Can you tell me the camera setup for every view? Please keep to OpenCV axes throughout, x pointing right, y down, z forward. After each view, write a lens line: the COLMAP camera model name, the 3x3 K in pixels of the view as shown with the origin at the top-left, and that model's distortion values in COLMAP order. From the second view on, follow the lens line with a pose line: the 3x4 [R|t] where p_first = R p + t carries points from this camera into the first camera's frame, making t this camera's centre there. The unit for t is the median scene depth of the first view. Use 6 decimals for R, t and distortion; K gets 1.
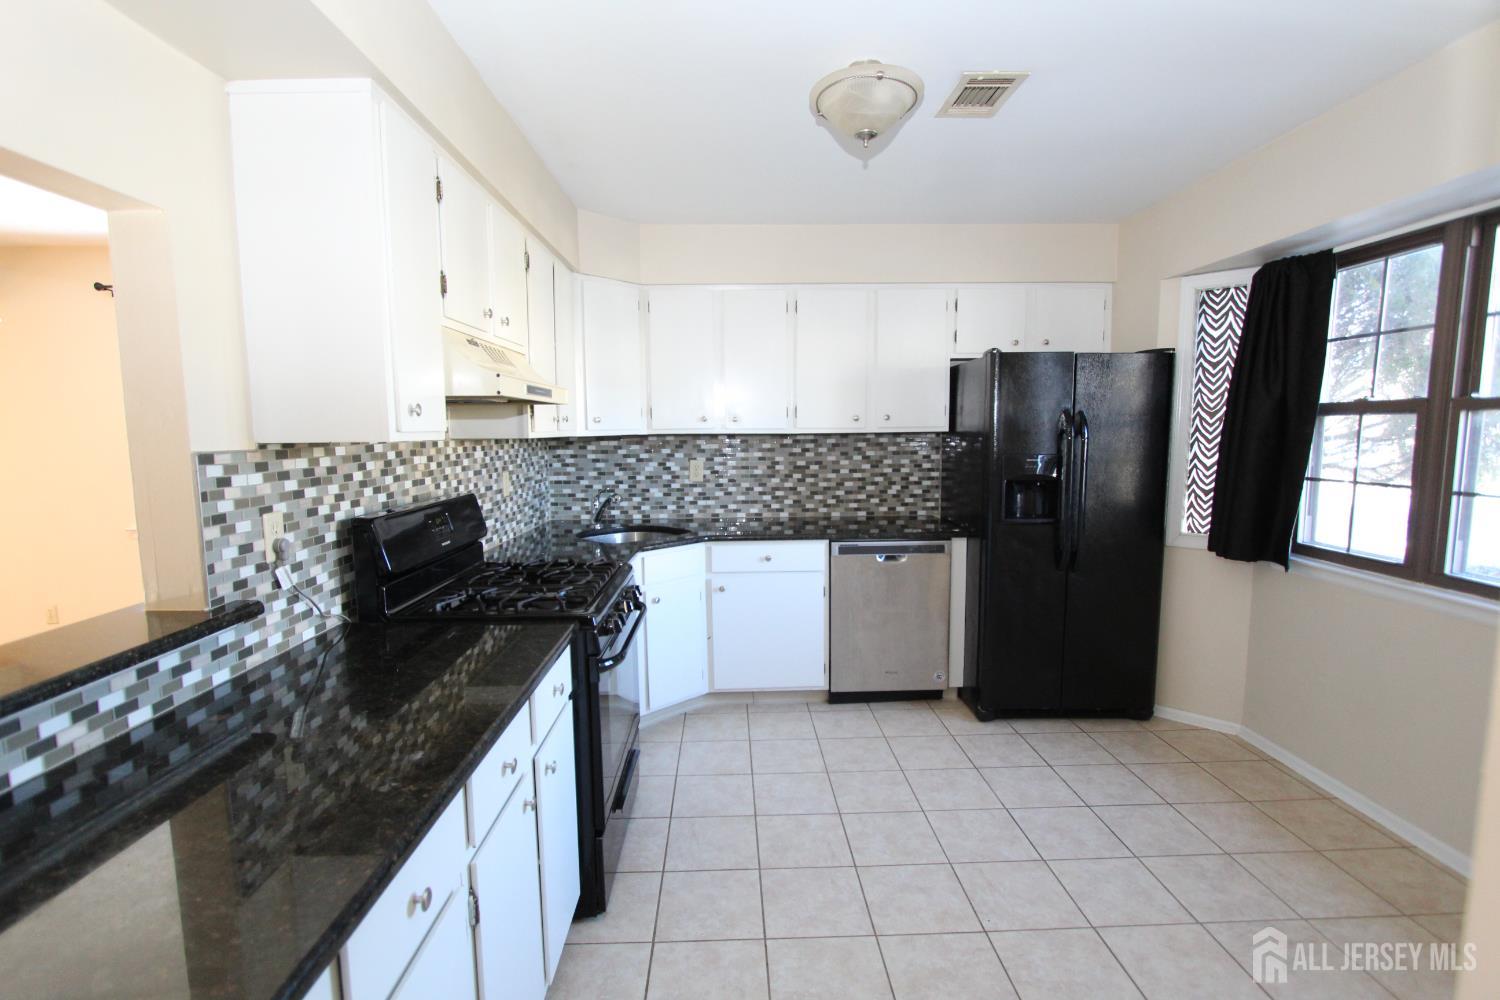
lens RADIAL K [[690.8, 0, 749.6], [0, 690.8, 503.2], [0, 0, 1]] dist [-0.018303, 0.002513]
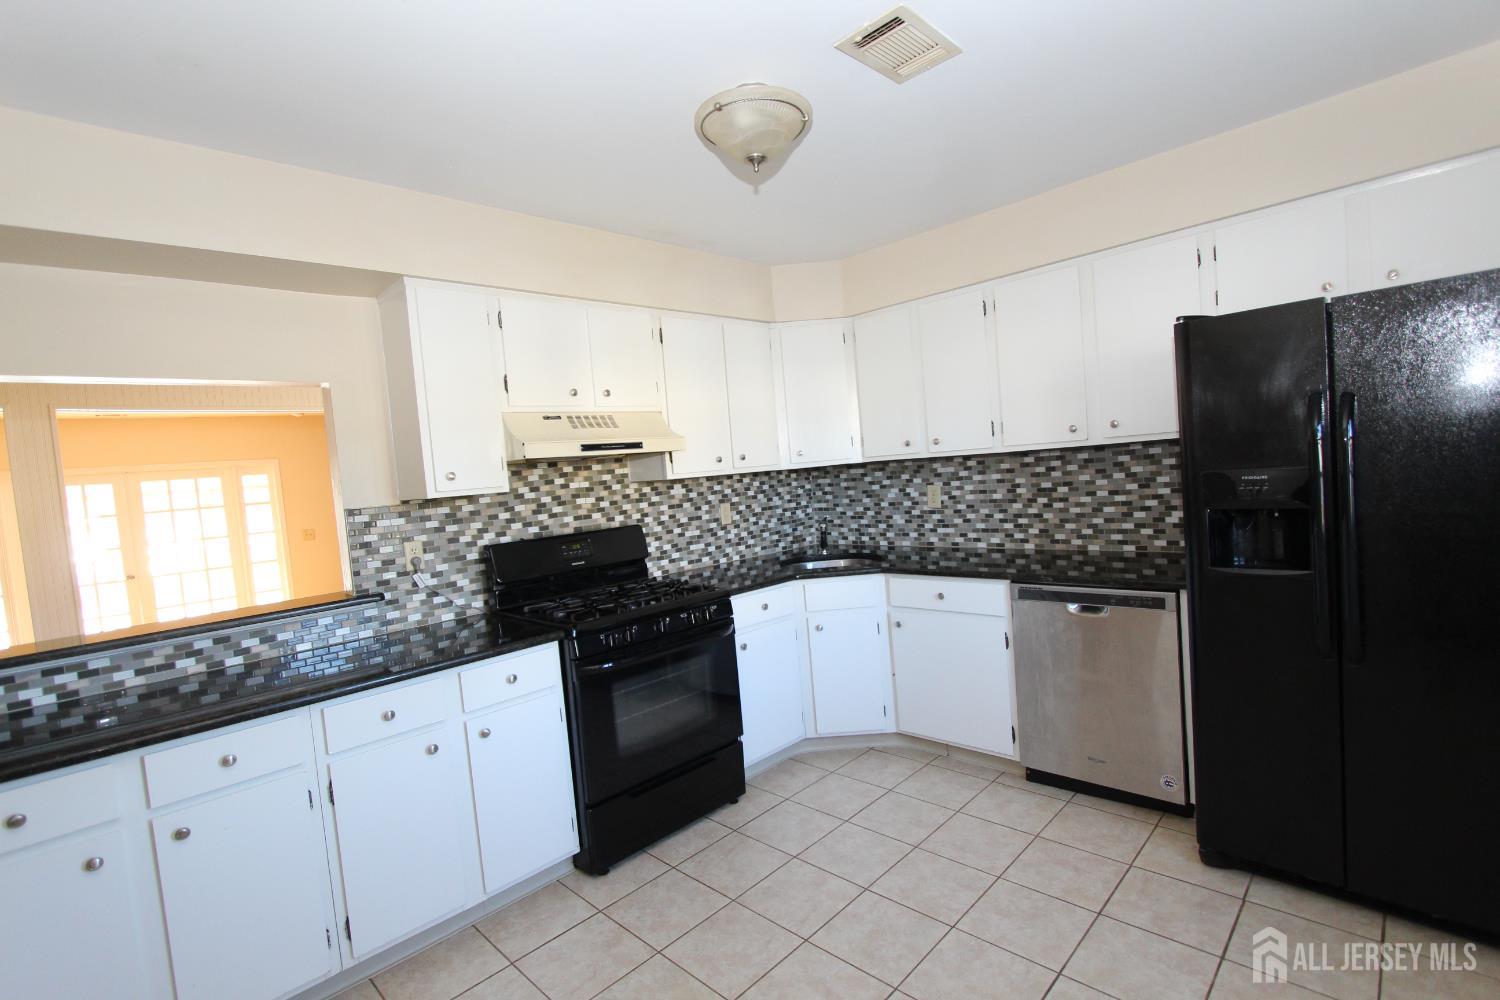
lens RADIAL K [[690.8, 0, 749.8], [0, 690.8, 501.5], [0, 0, 1]] dist [-0.018303, 0.002513]
pose [[0.690233, -0.012462, -0.723480, 0.476857], [-0.002777, 0.999799, -0.019871, -0.022793], [0.723582, 0.015724, 0.690060, 0.190360]]
